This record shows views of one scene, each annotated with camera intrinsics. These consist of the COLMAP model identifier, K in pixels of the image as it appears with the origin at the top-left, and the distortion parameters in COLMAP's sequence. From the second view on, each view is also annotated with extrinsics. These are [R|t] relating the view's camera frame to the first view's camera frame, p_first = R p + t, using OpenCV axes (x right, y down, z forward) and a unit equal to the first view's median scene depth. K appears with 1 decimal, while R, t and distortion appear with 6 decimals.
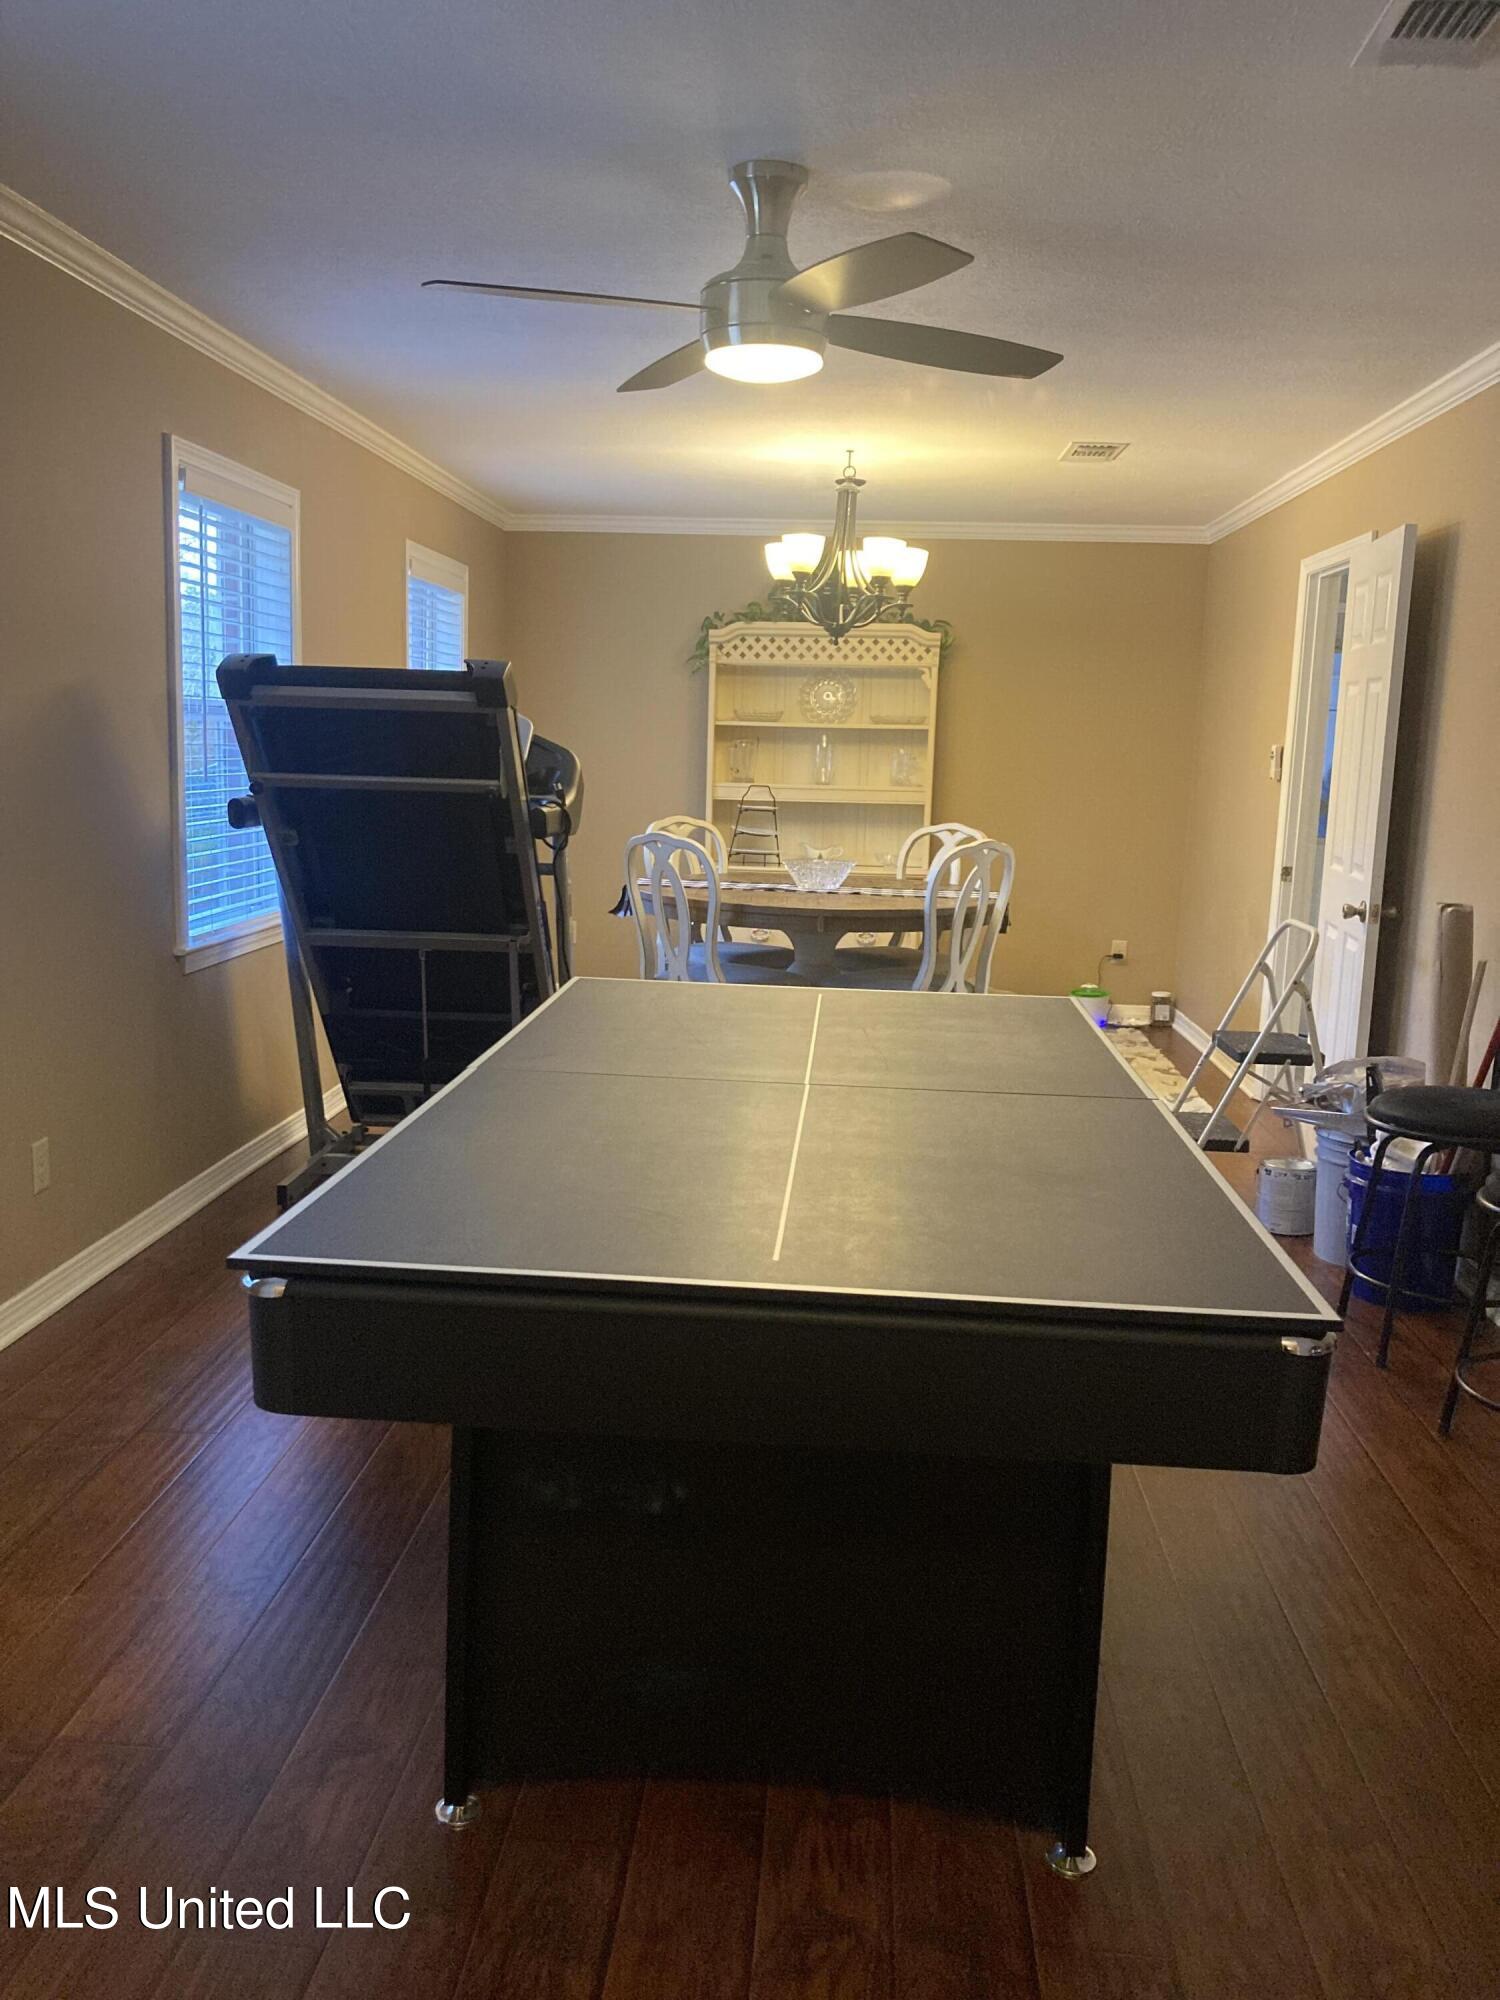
lens RADIAL K [[1648.2, 0, 750.0], [0, 1648.2, 1000.0], [0, 0, 1]] dist [-0.005582, 0.042751]
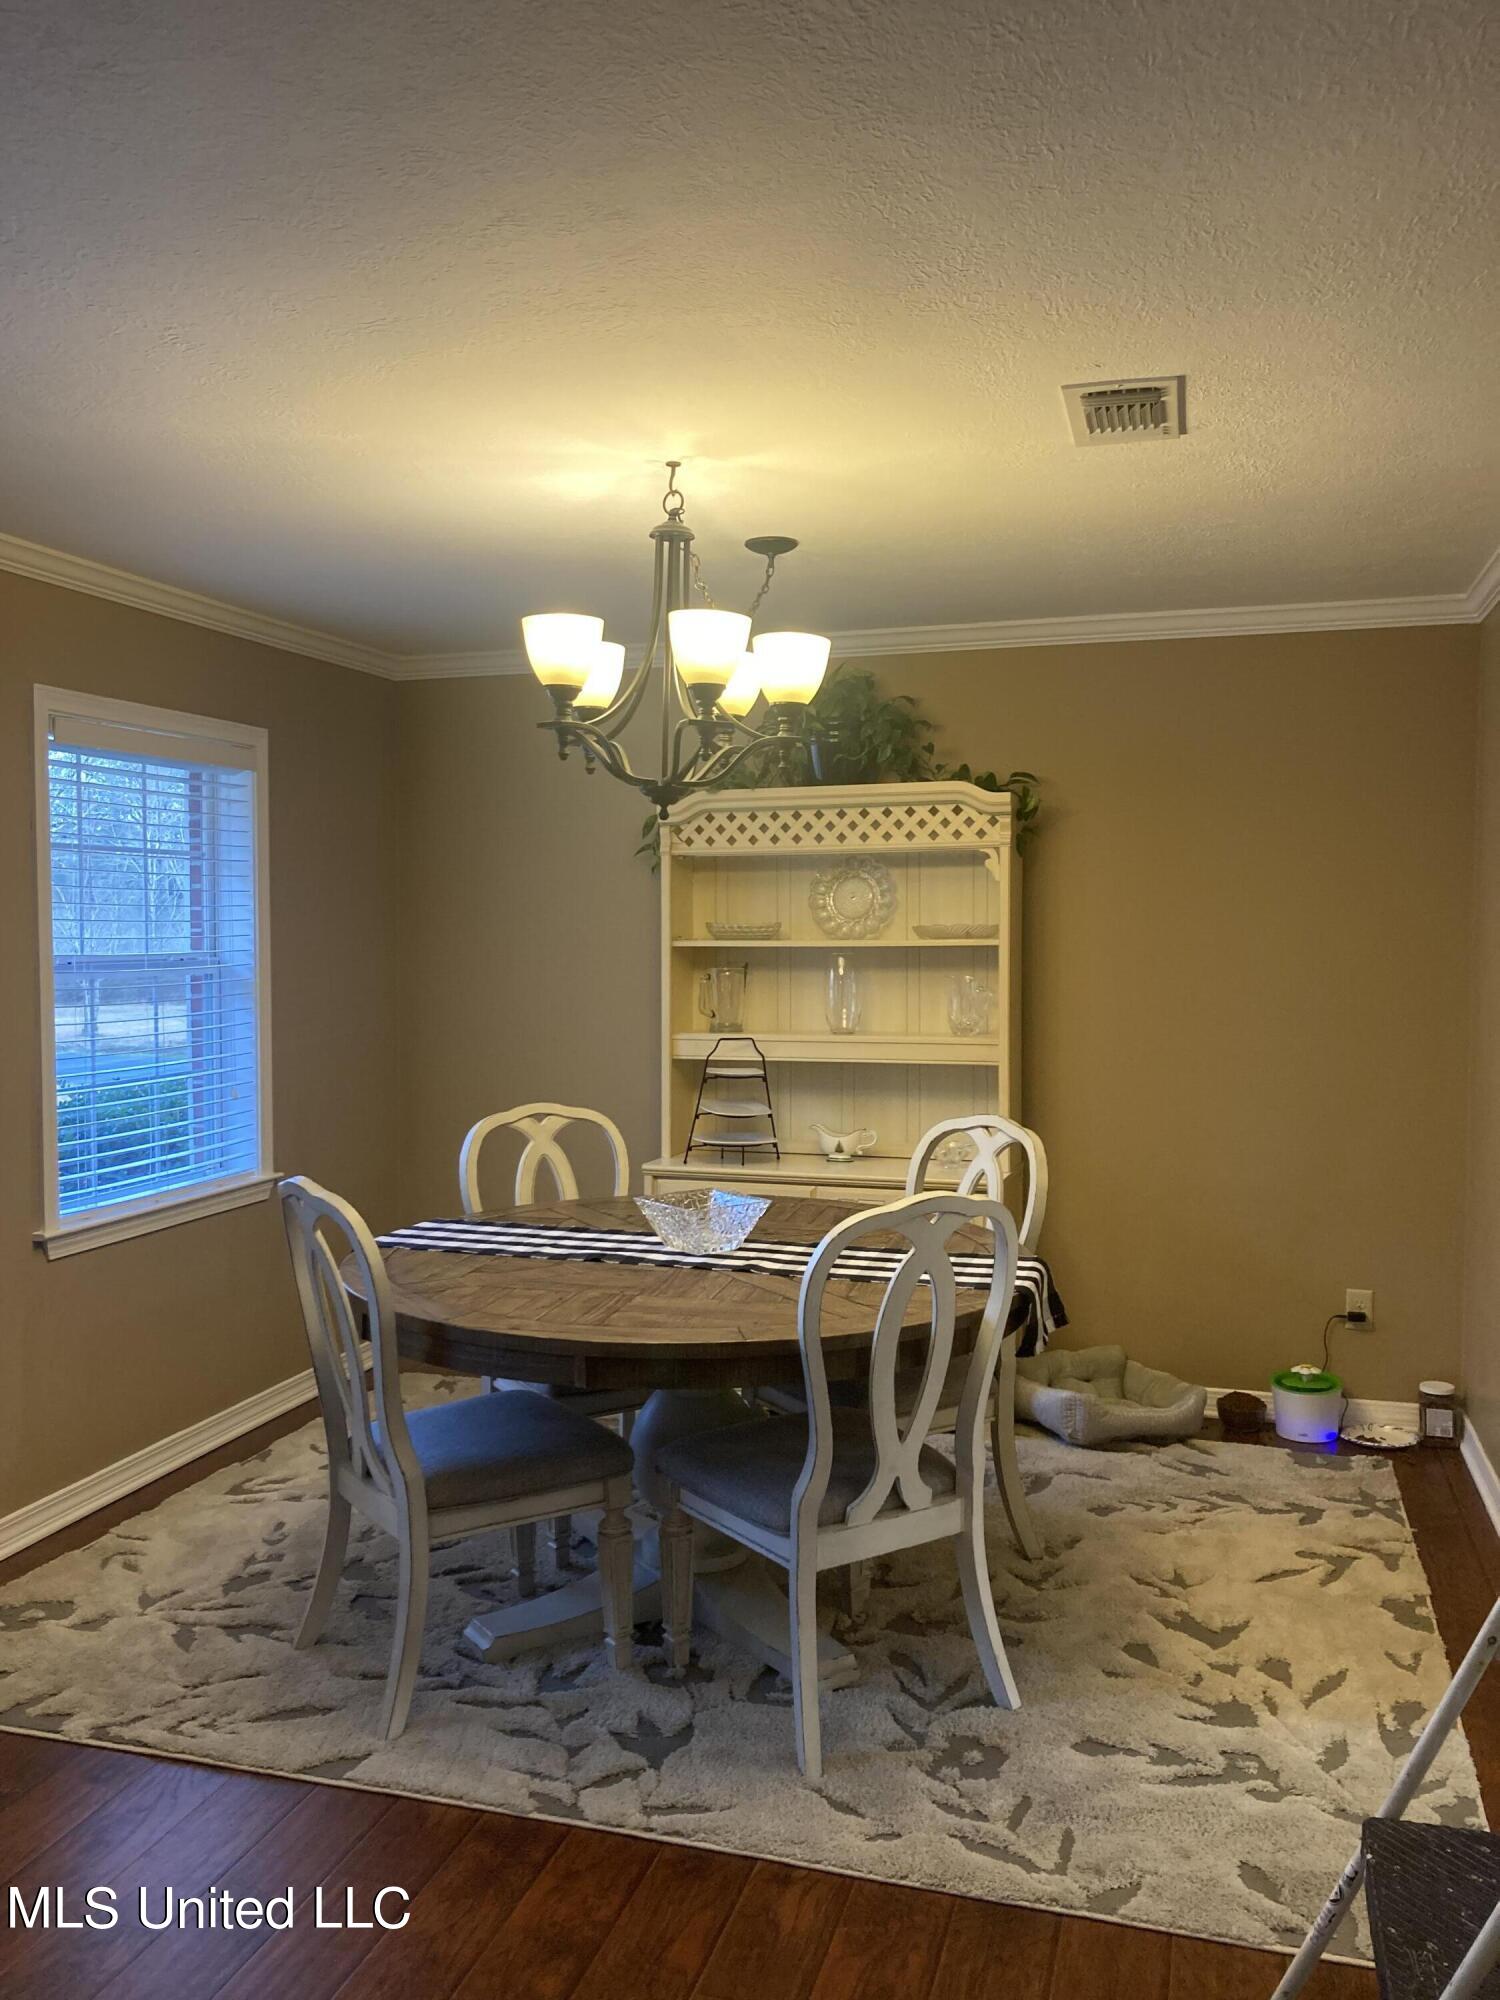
lens RADIAL K [[1565.2, 0, 745.8], [0, 1565.2, 976.9], [0, 0, 1]] dist [0.019066, 0.007254]
pose [[0.968849, -0.021219, -0.246740, 0.161040], [-0.007579, 0.993315, -0.115183, -0.084466], [0.247535, 0.113465, 0.962212, 0.412719]]
